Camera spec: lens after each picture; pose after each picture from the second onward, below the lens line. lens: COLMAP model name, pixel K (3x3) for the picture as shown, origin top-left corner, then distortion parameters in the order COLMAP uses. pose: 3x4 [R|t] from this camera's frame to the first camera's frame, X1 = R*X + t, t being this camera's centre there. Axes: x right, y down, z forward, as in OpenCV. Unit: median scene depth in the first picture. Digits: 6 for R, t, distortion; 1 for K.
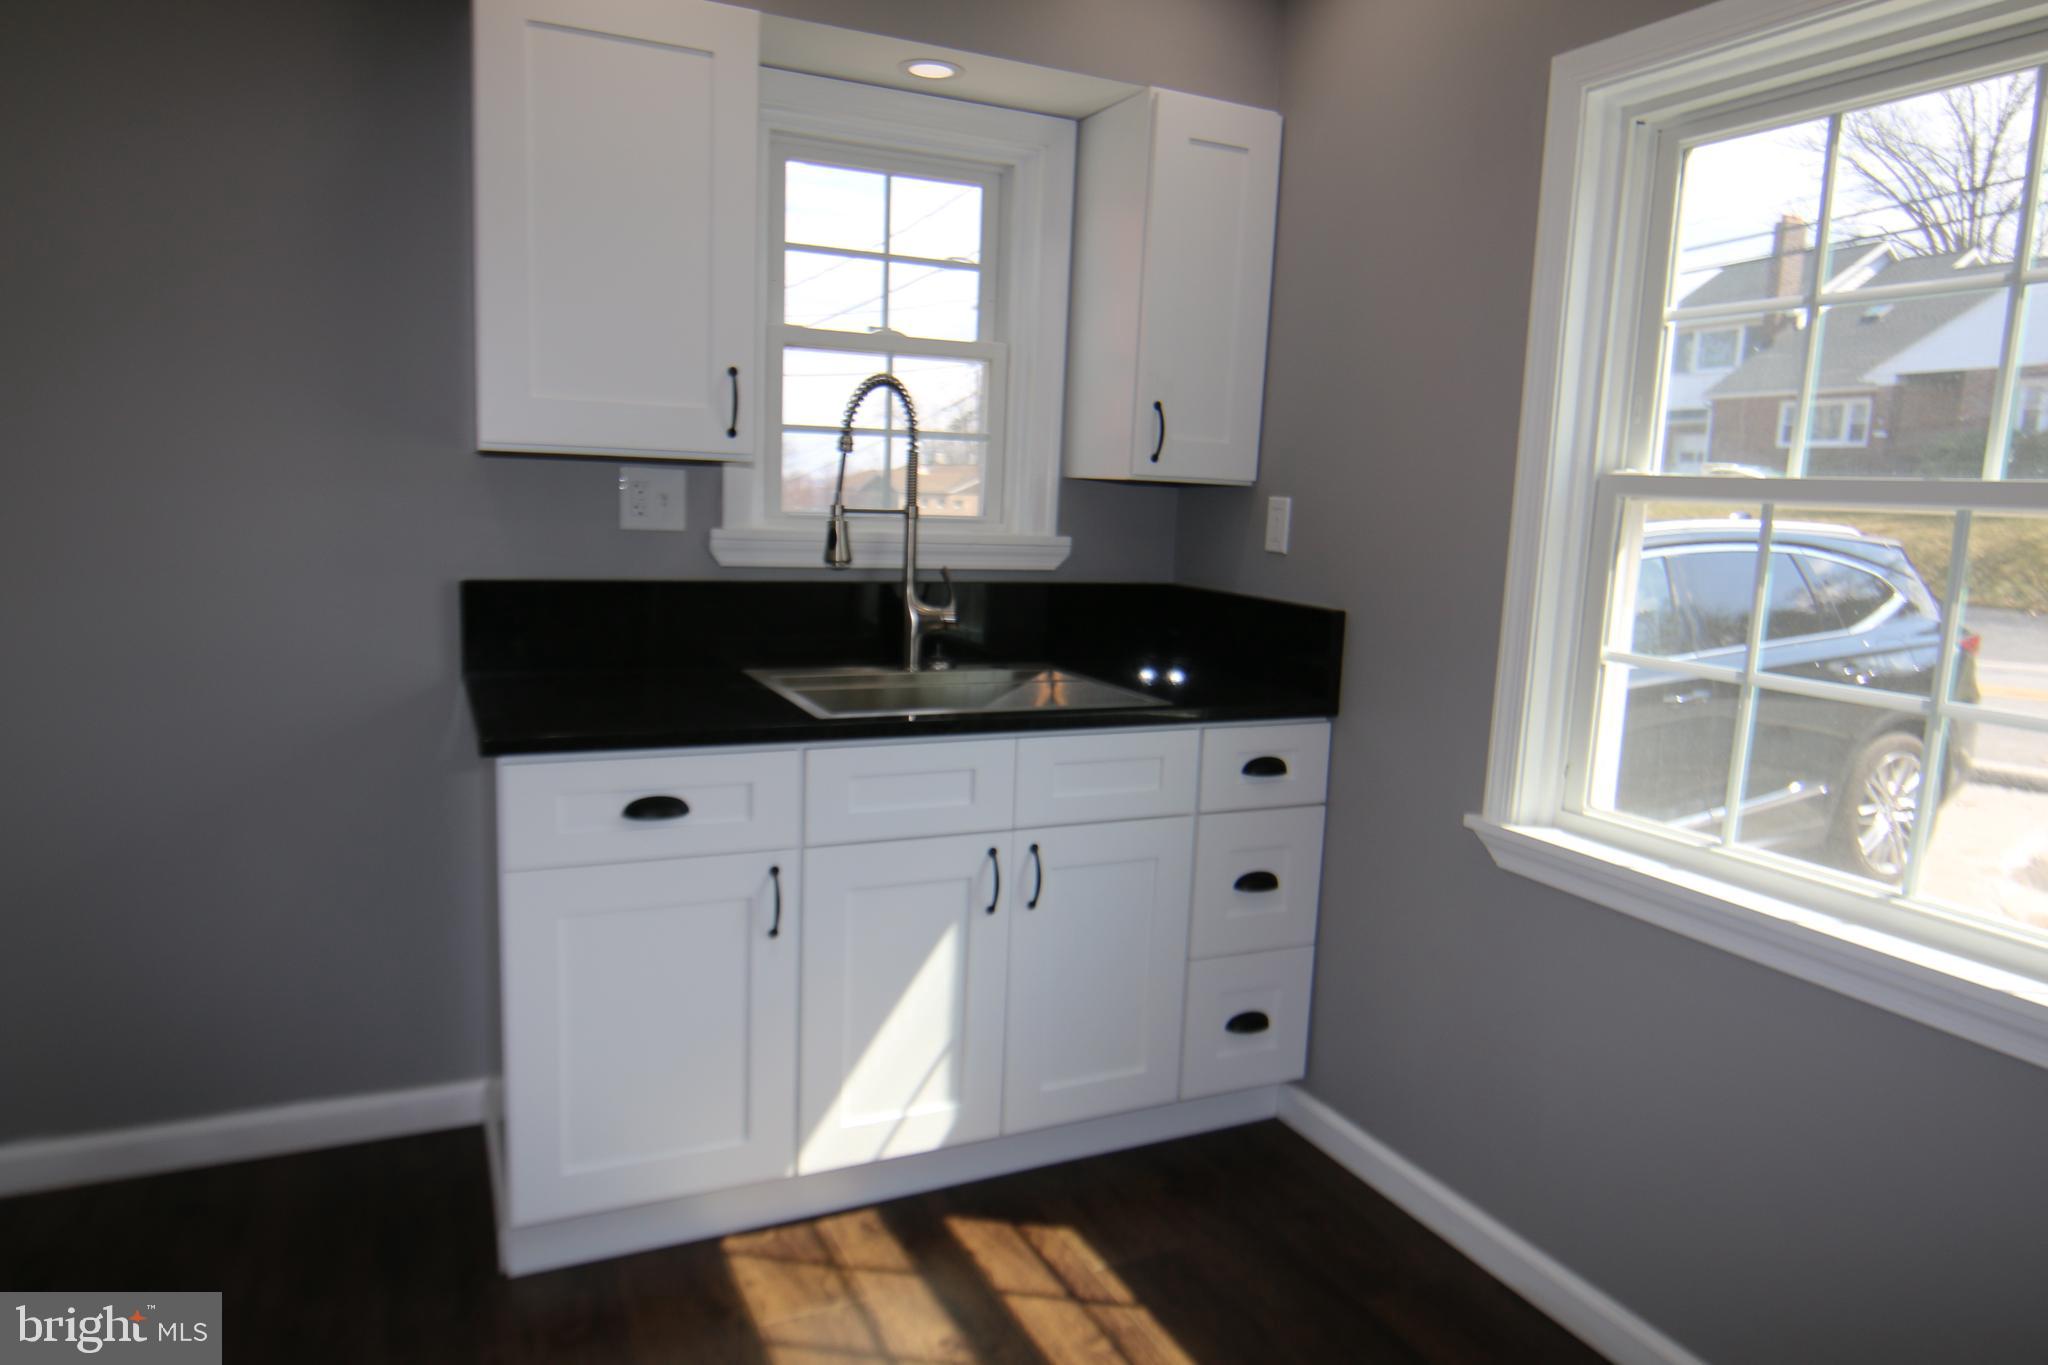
lens RADIAL K [[1301.5, 0, 1024.0], [0, 1301.5, 682.5], [0, 0, 1]] dist [-0.016613, 0.007563]
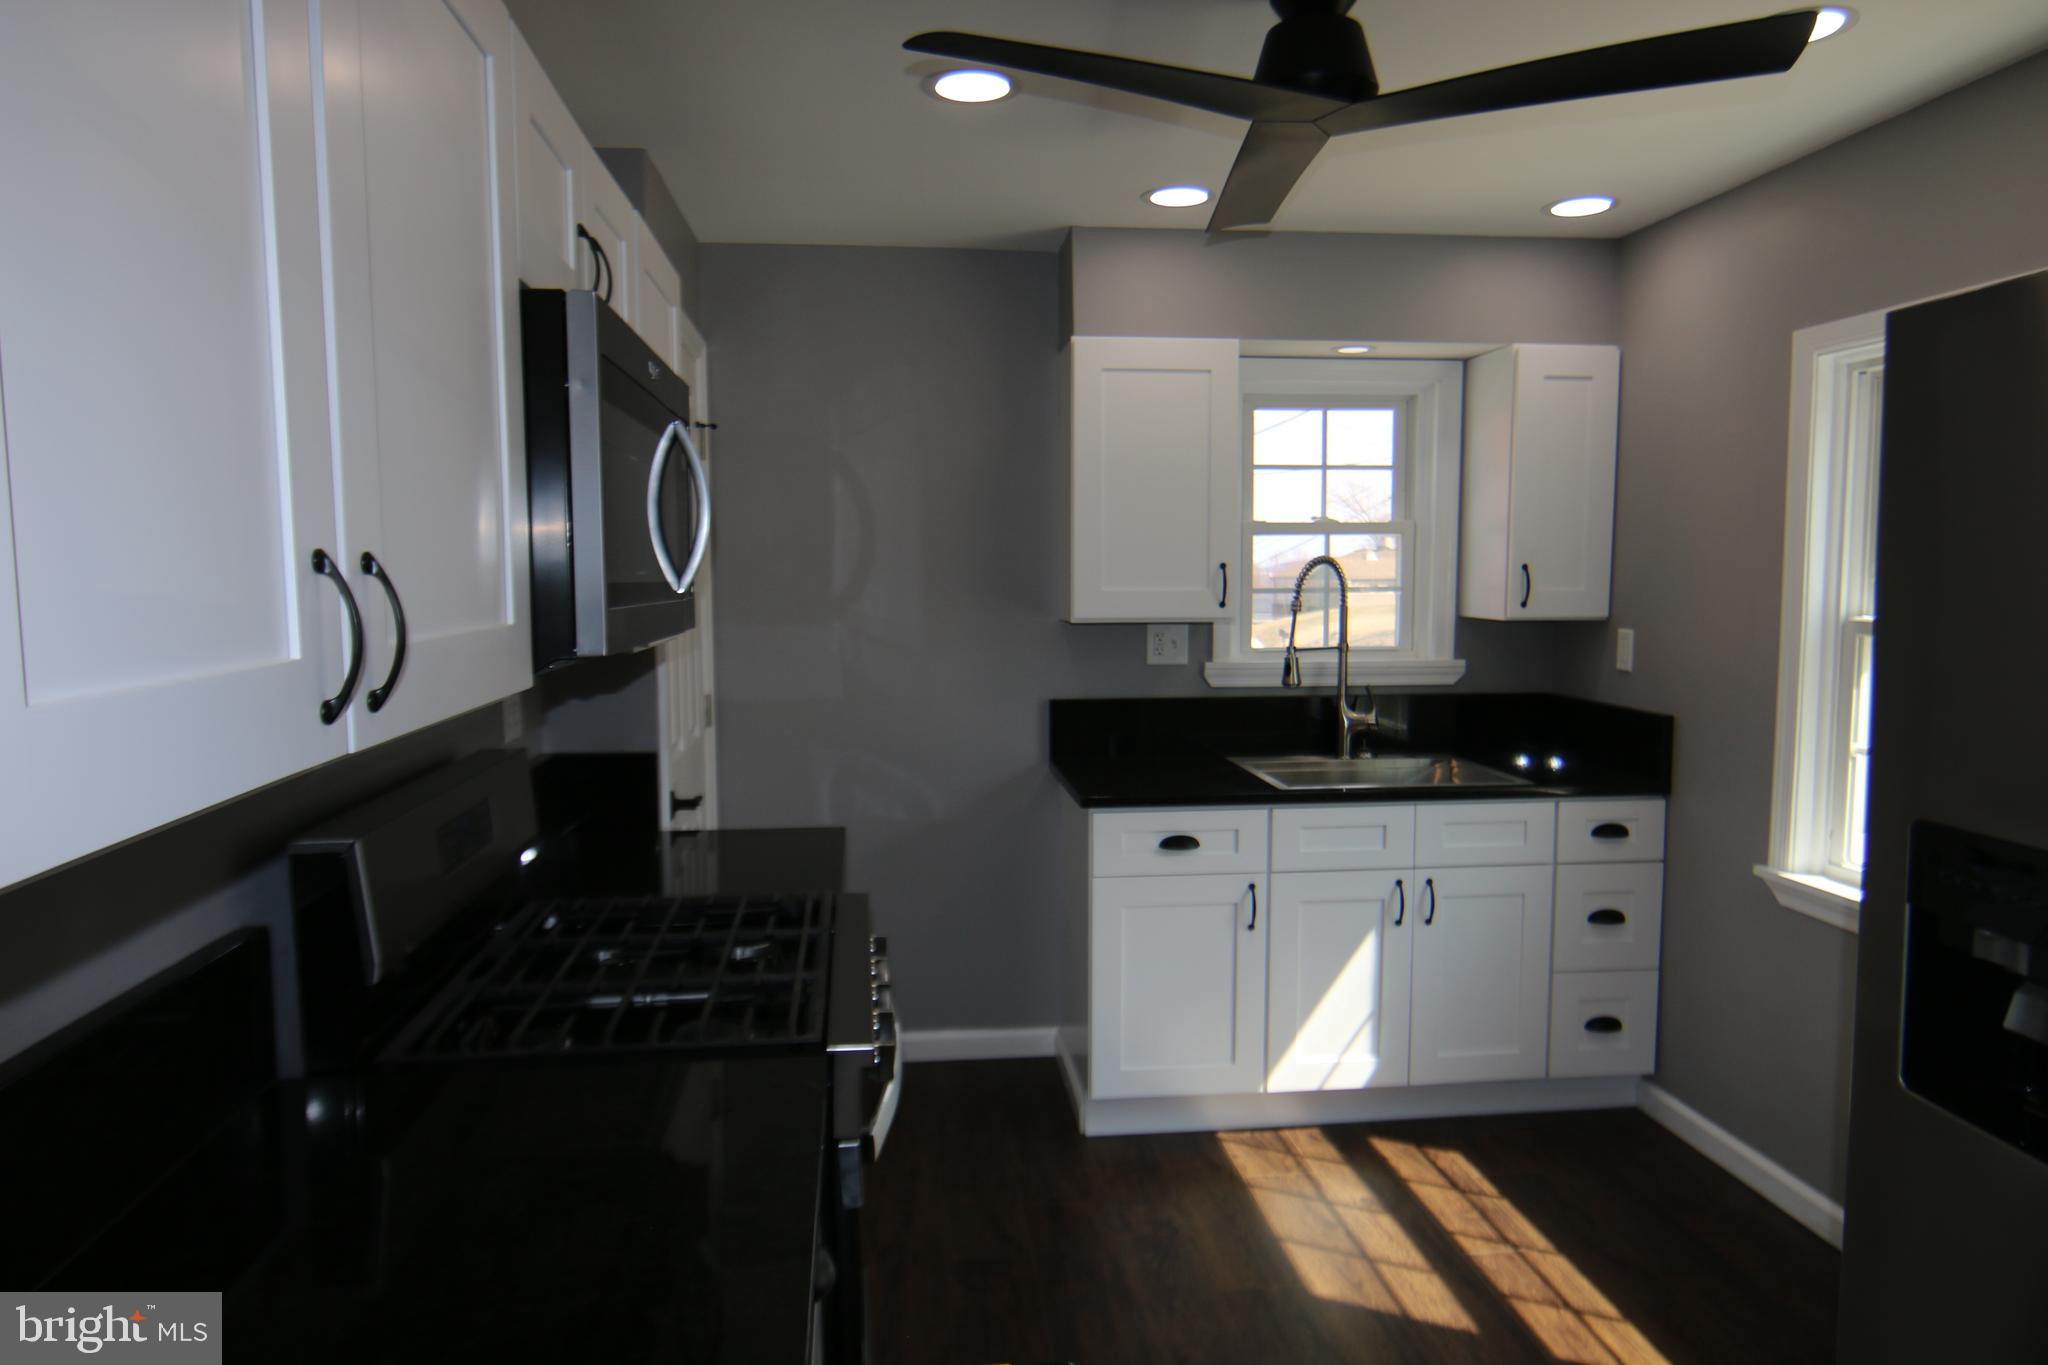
lens RADIAL K [[1301.5, 0, 1024.0], [0, 1301.5, 682.5], [0, 0, 1]] dist [-0.016613, 0.007563]
pose [[0.942386, -0.013930, -0.334236, 0.064548], [-0.008346, 0.997843, -0.065119, 0.003515], [0.334422, 0.064157, 0.940237, -0.491134]]
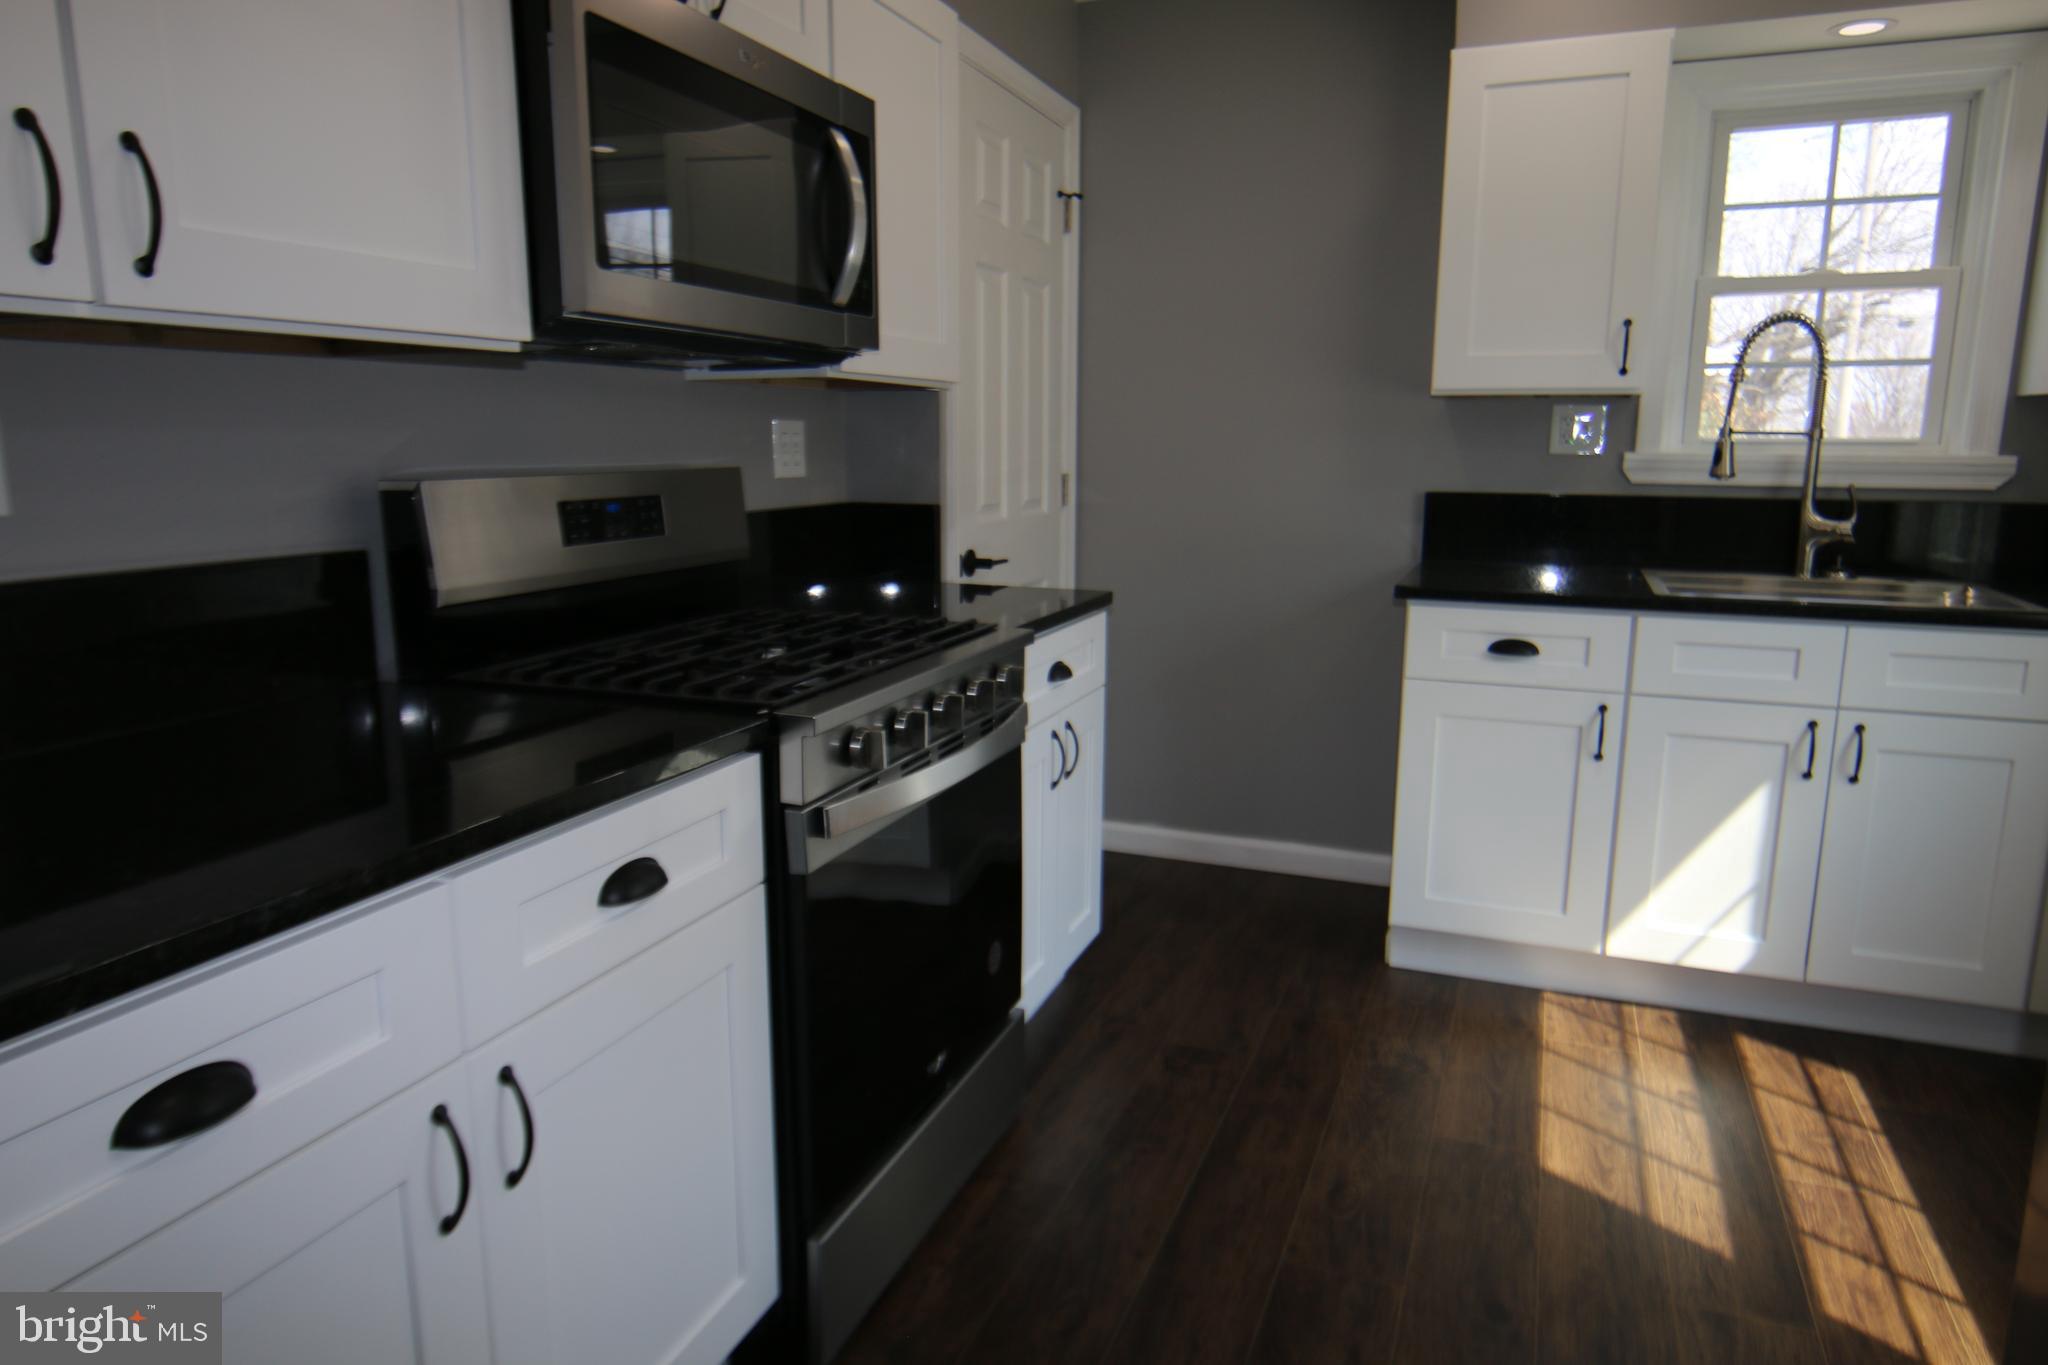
lens RADIAL K [[1301.5, 0, 1024.0], [0, 1301.5, 682.5], [0, 0, 1]] dist [-0.016613, 0.007563]
pose [[0.677206, 0.099765, -0.728999, 0.305274], [-0.085758, 0.994715, 0.056463, 0.081342], [0.730779, 0.024280, 0.682182, -0.258813]]
